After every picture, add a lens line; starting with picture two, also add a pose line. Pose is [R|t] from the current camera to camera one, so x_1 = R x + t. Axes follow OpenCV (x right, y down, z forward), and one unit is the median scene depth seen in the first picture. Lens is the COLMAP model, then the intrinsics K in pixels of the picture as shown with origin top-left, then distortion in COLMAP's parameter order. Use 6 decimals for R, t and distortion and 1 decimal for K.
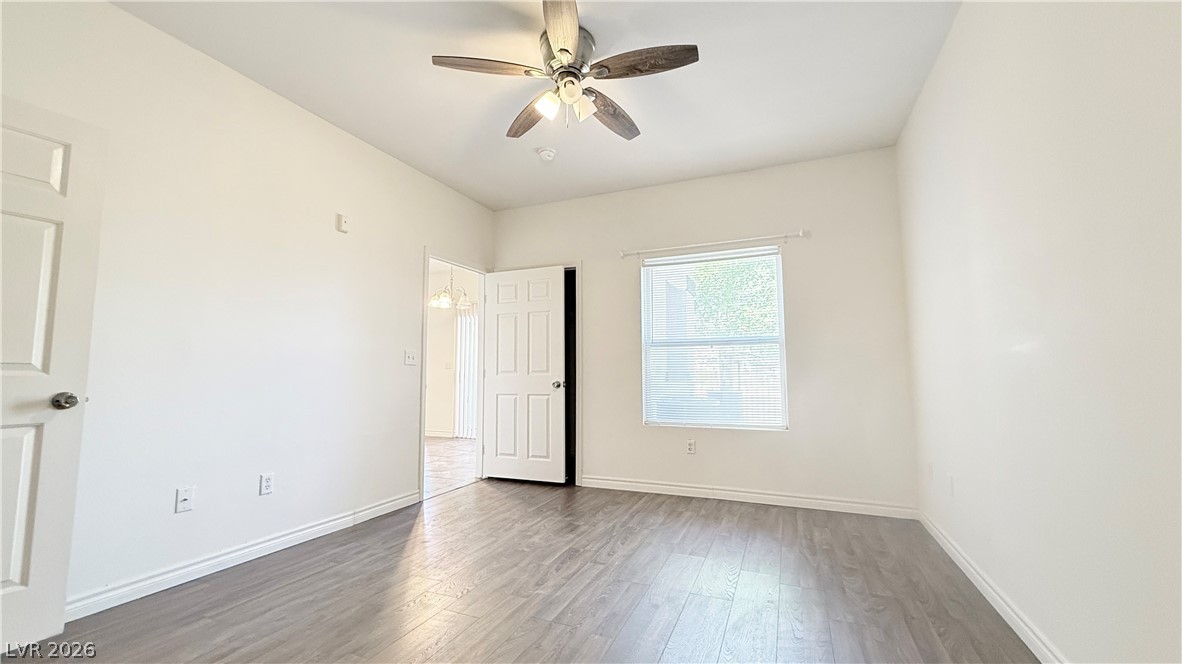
lens RADIAL K [[470.7, 0, 591.0], [0, 470.7, 332.0], [0, 0, 1]] dist [0.000582, -0.000107]
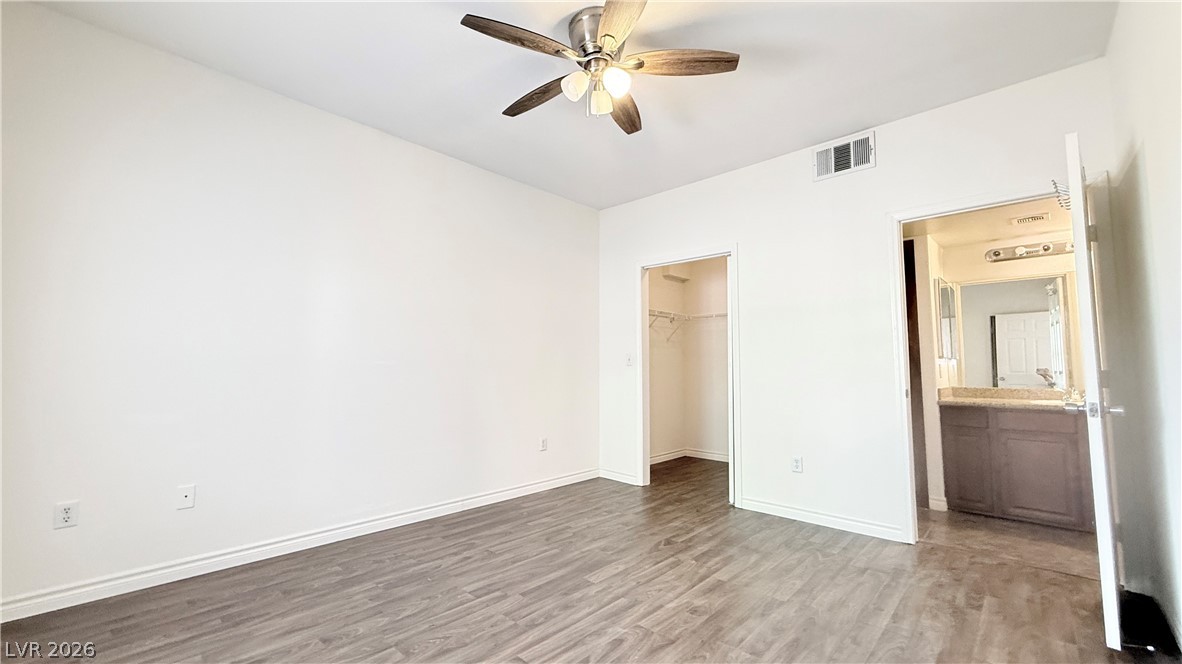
lens RADIAL K [[470.7, 0, 591.0], [0, 470.7, 332.0], [0, 0, 1]] dist [0.000582, -0.000107]
pose [[-0.940195, 0.031653, 0.339163, -0.370395], [-0.032596, 0.982744, -0.182076, 0.167991], [-0.339074, -0.182243, -0.922939, 1.929880]]
